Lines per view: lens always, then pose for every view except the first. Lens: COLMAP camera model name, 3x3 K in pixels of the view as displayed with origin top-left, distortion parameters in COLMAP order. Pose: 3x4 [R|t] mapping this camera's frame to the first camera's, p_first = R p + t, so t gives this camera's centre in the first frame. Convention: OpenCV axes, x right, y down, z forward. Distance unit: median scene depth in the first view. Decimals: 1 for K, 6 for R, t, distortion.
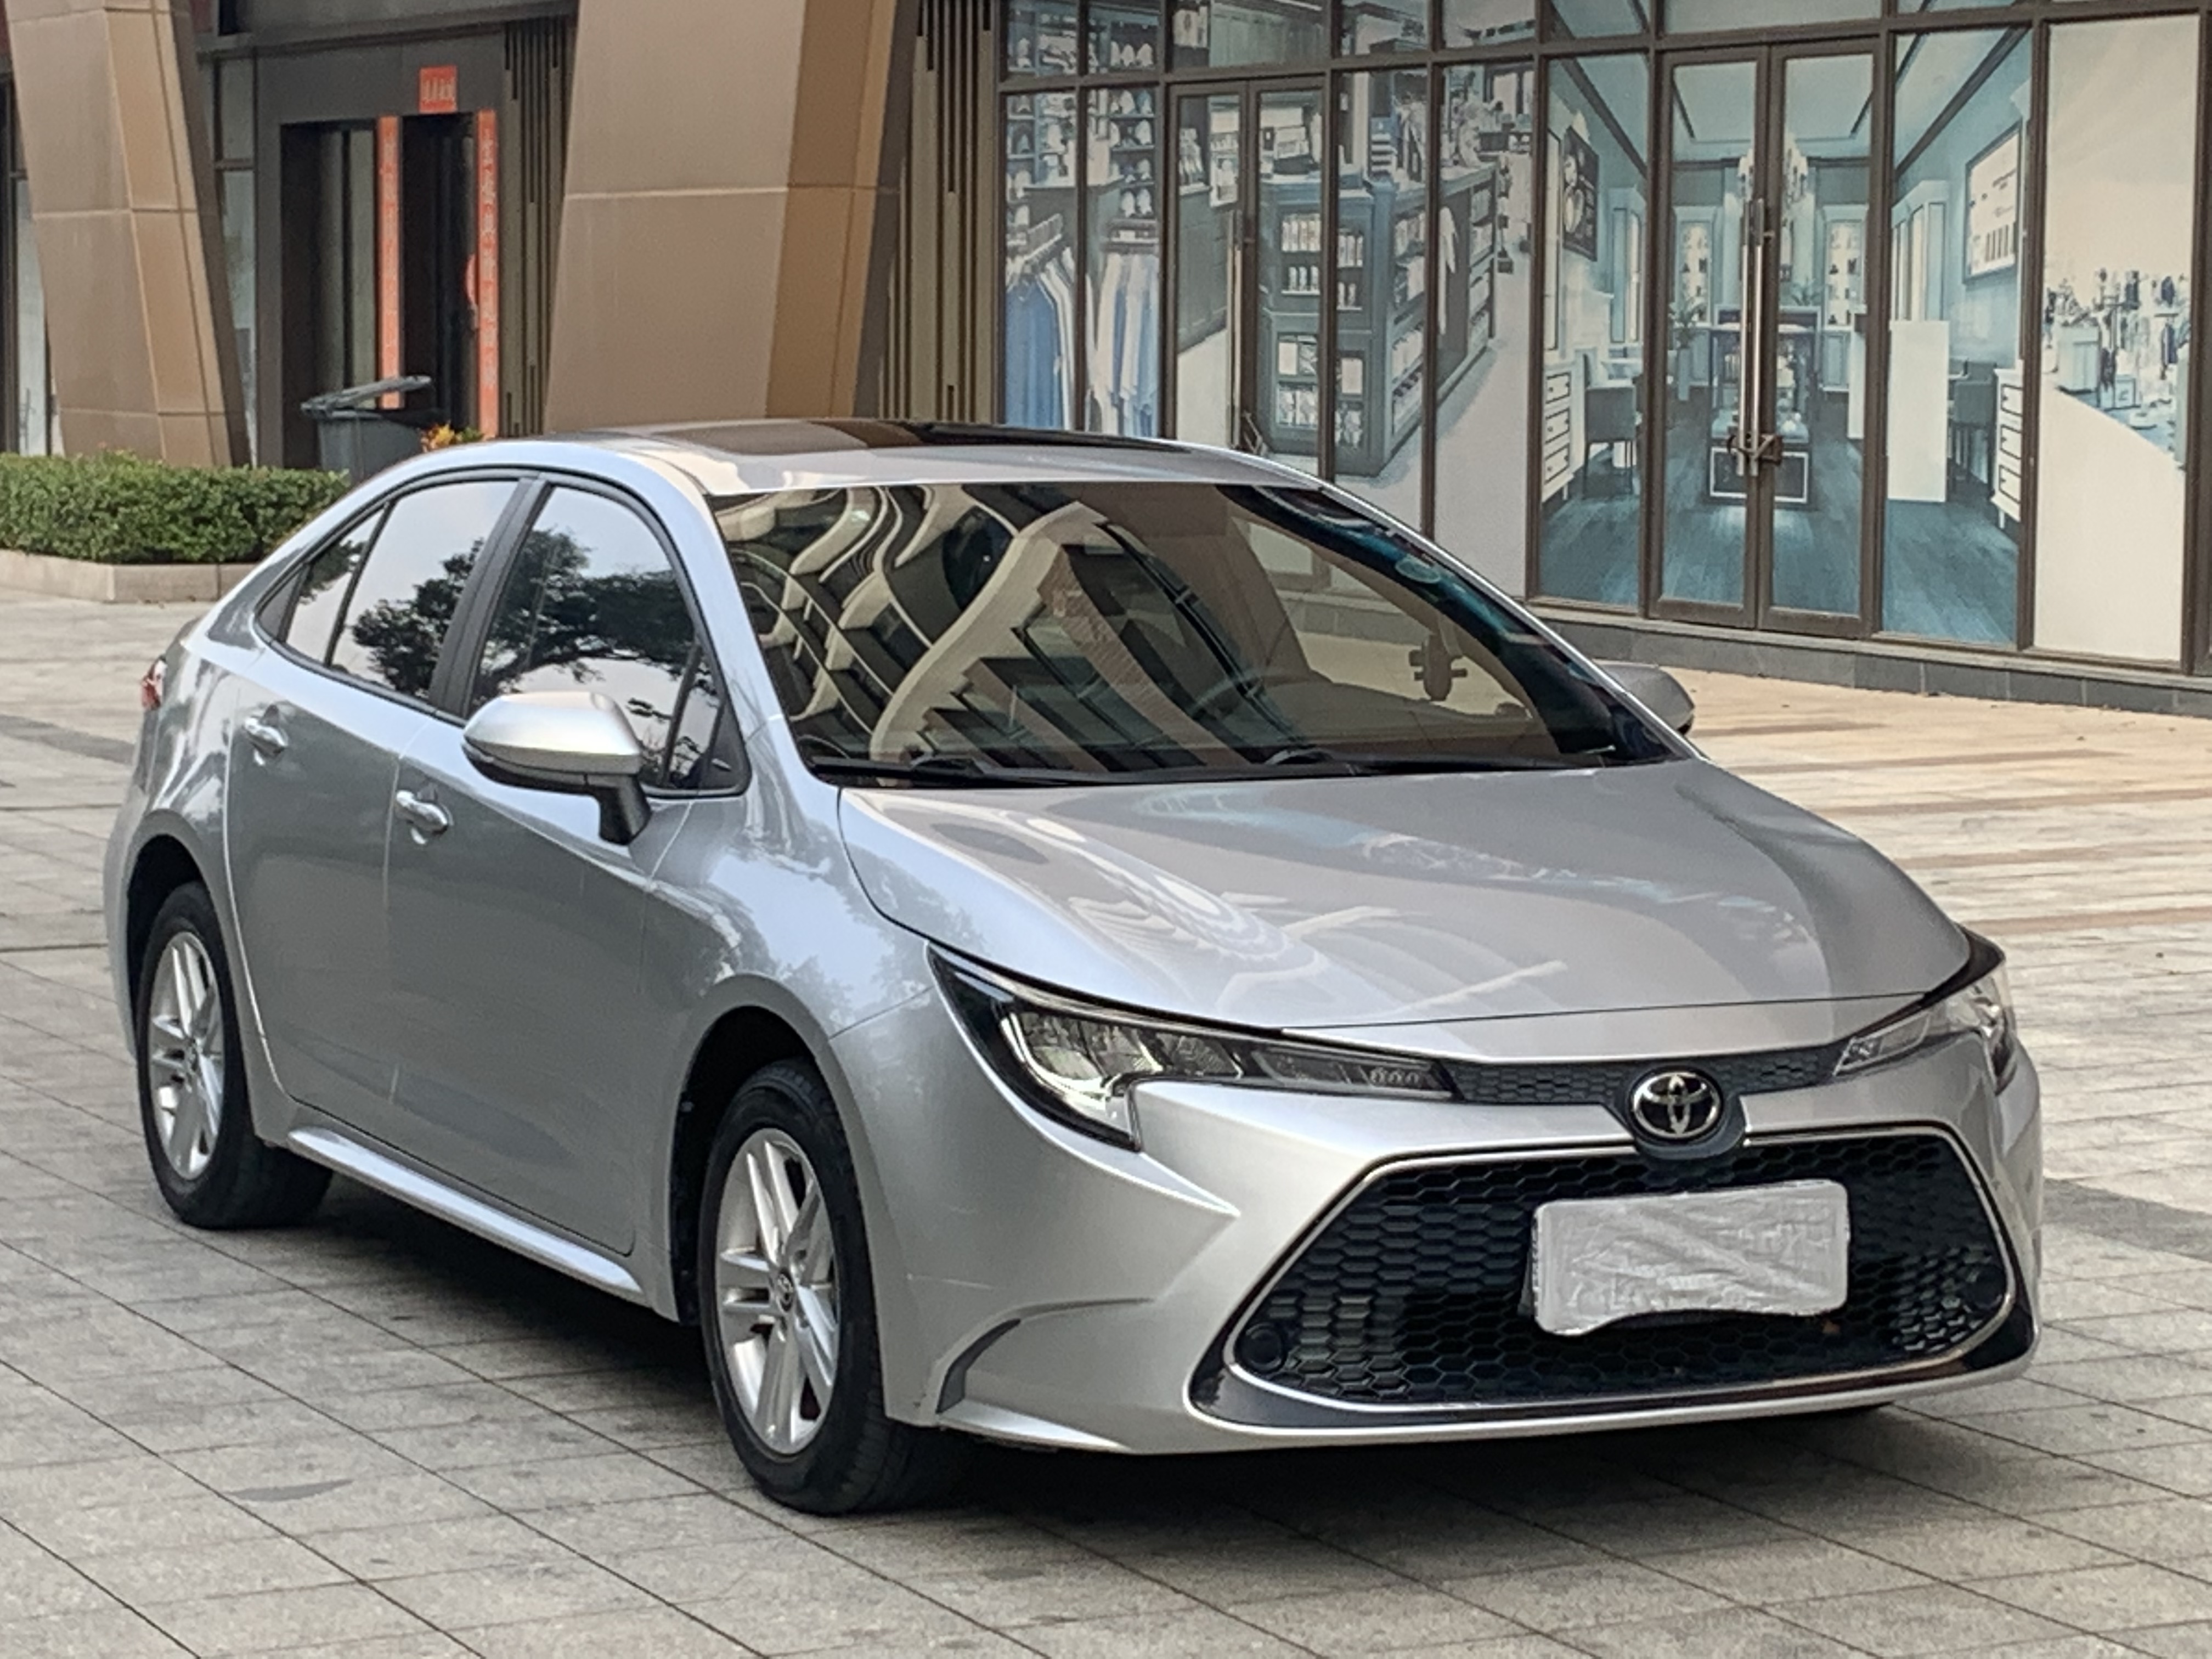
lens RADIAL K [[5613.1, 0, 1102.7], [0, 5613.1, 829.0], [0, 0, 1]] dist [0.154042, 0.000000]
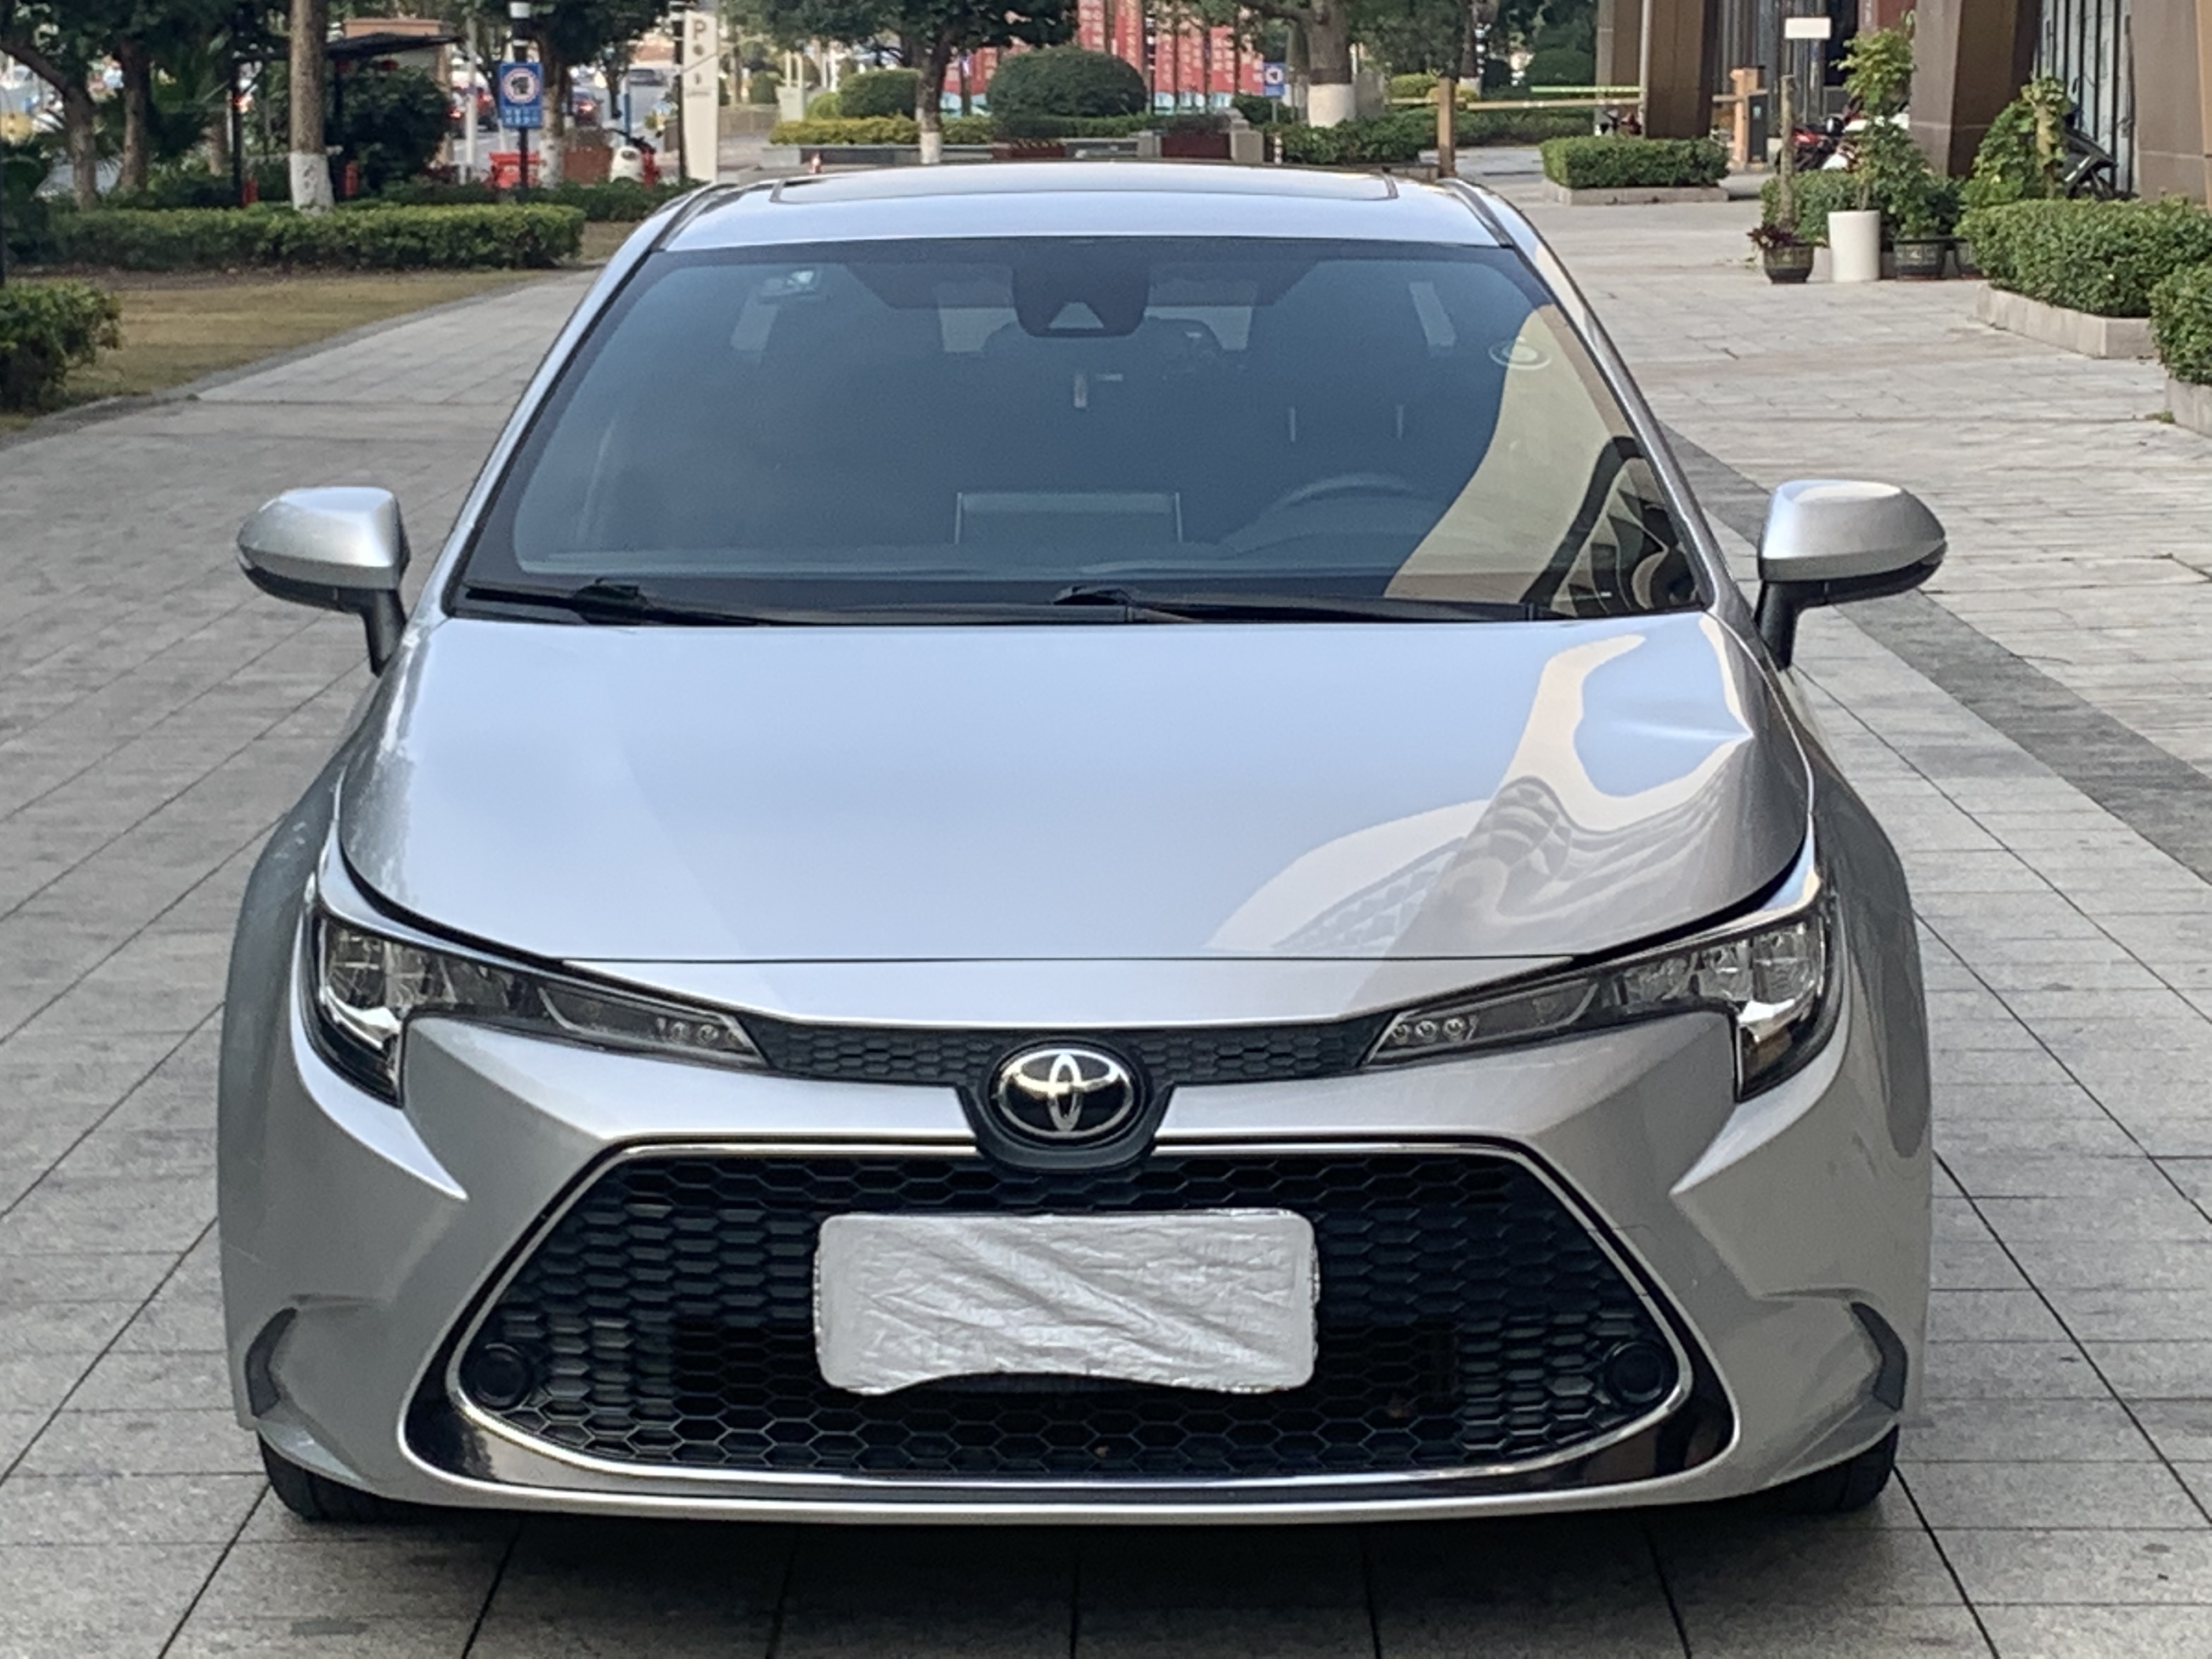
lens RADIAL K [[5613.1, 0, 1099.4], [0, 5613.1, 817.1], [0, 0, 1]] dist [0.154042, 0.000000]
pose [[0.893976, 0.049393, -0.445385, 0.387490], [-0.030380, 0.998300, 0.049731, -0.021181], [0.447084, -0.030928, 0.893957, 0.313658]]
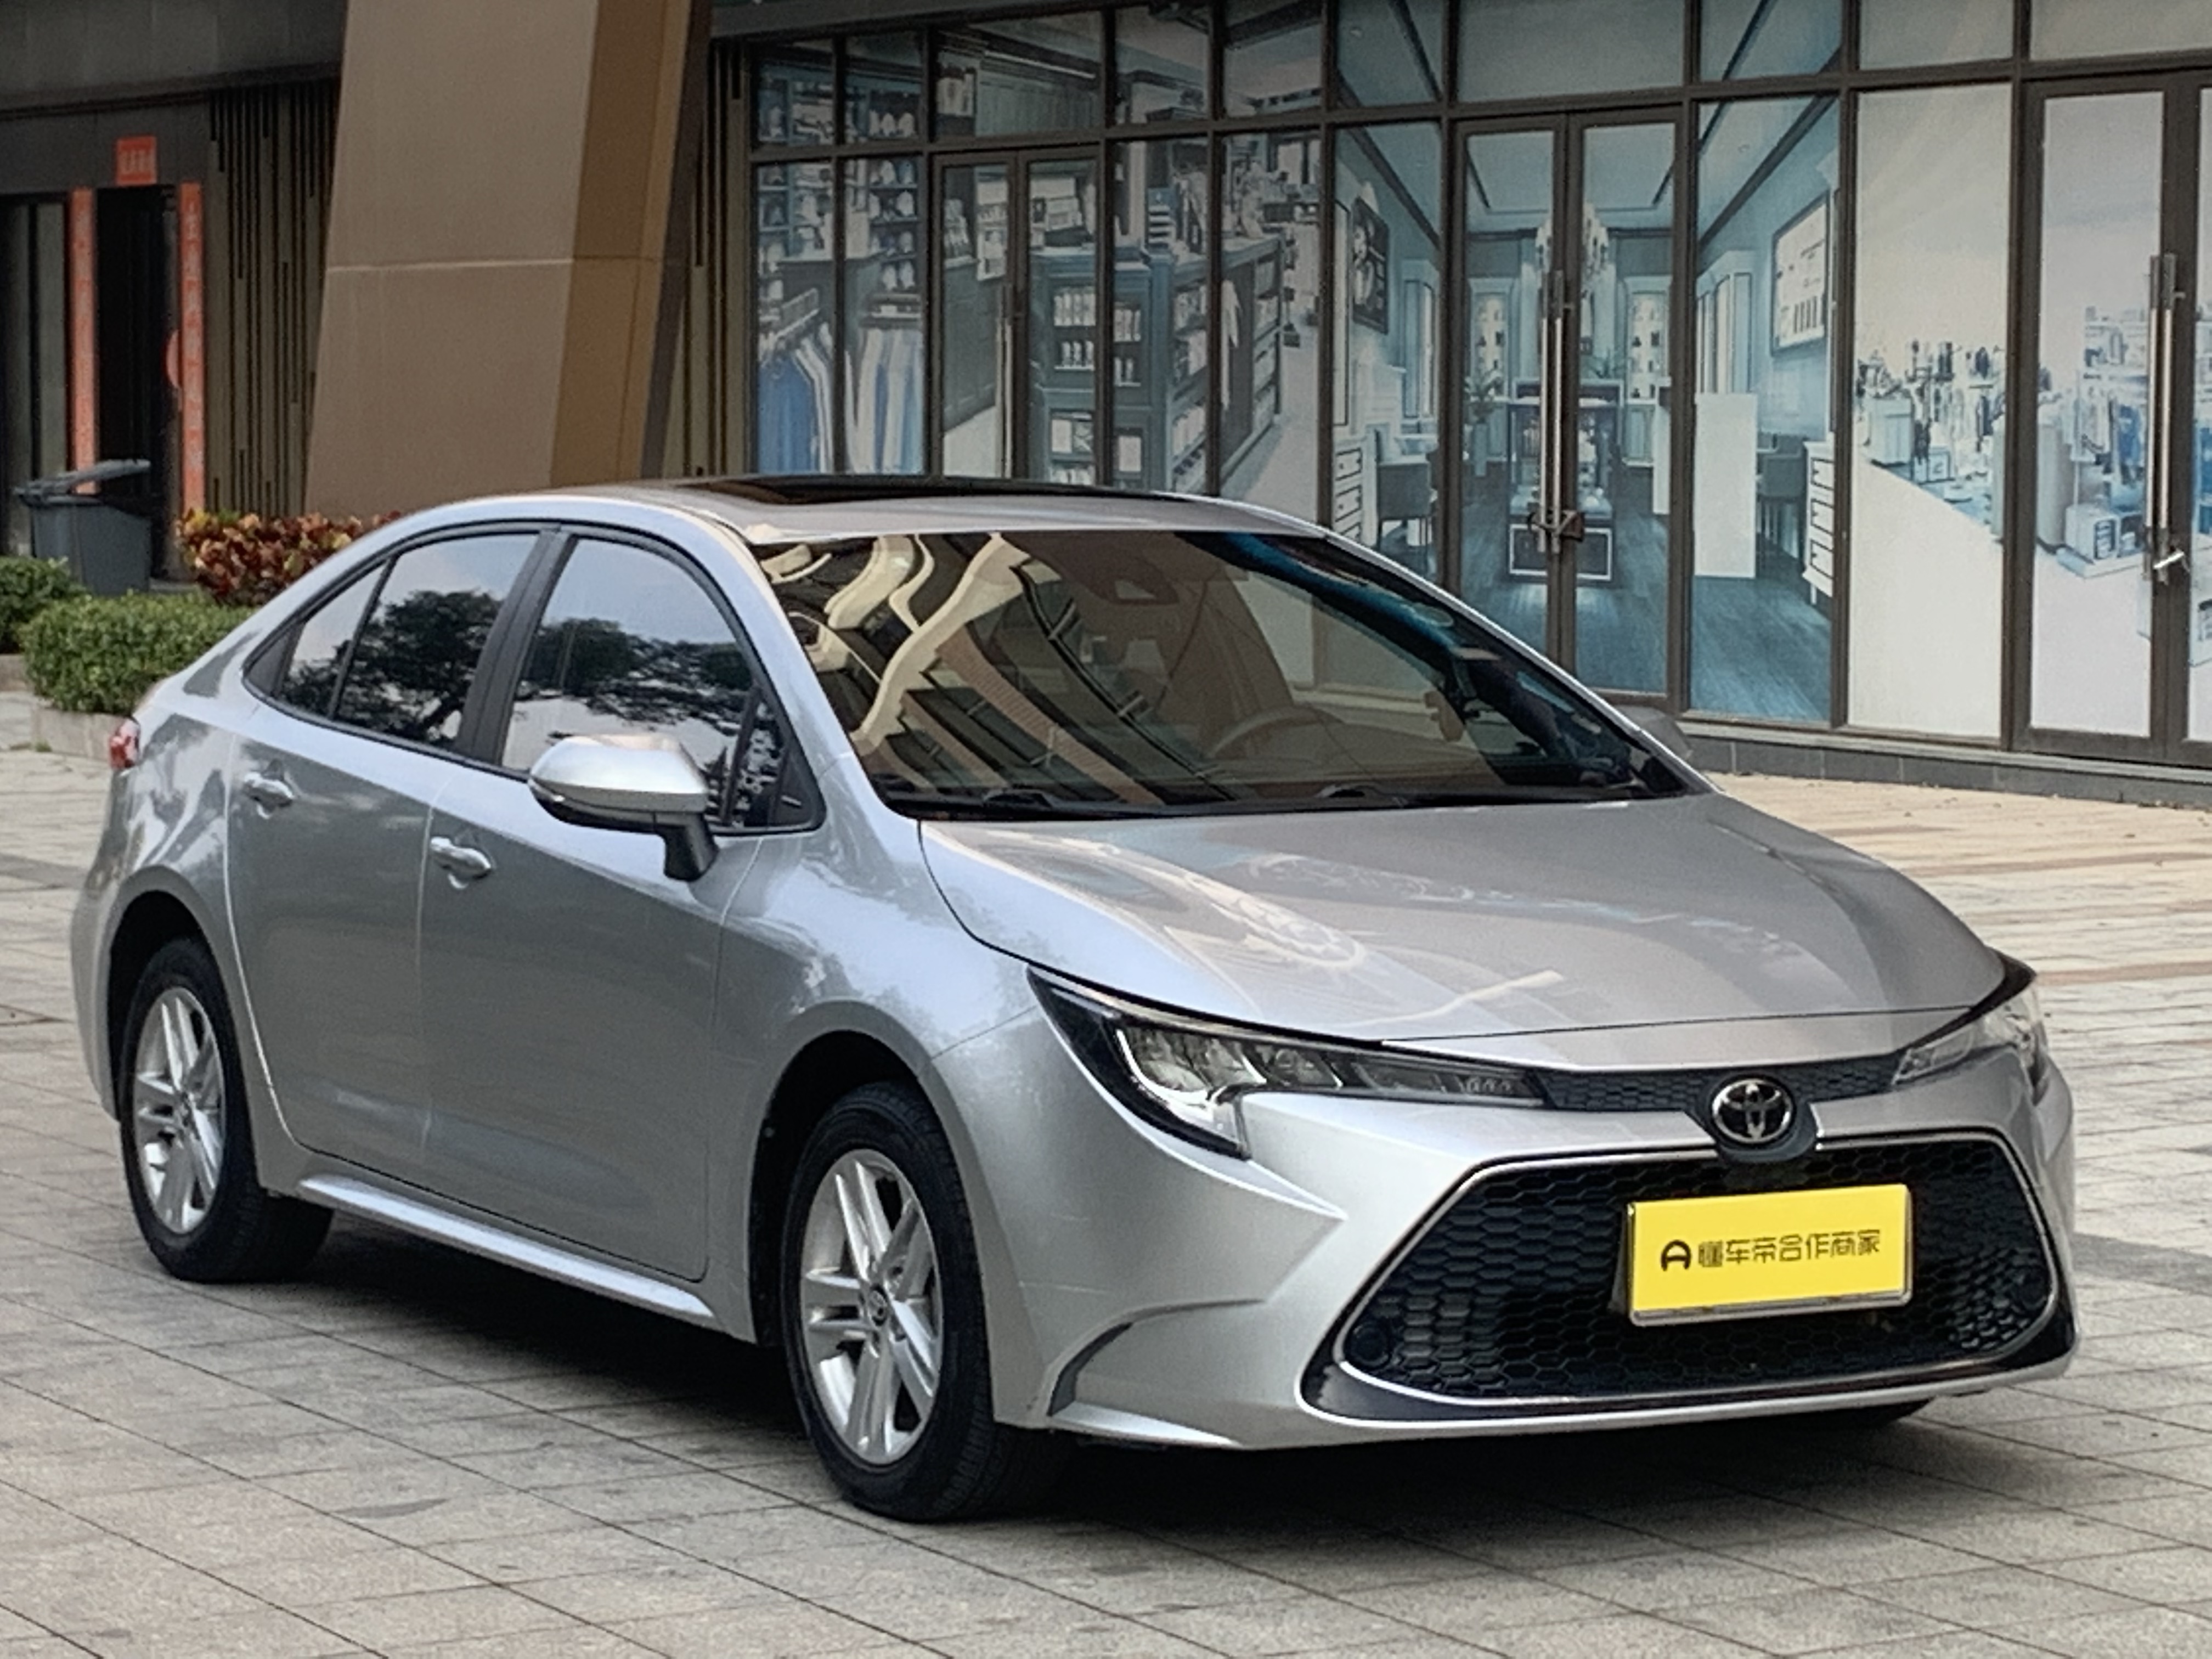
lens RADIAL K [[5961.8, 0, 1096.0], [0, 5961.8, 822.3], [0, 0, 1]] dist [0.162416, 0.000000]
pose [[0.998358, -0.007537, 0.056789, -0.074681], [0.008725, 0.999748, -0.020707, 0.015530], [-0.056619, 0.021169, 0.998171, -0.094988]]
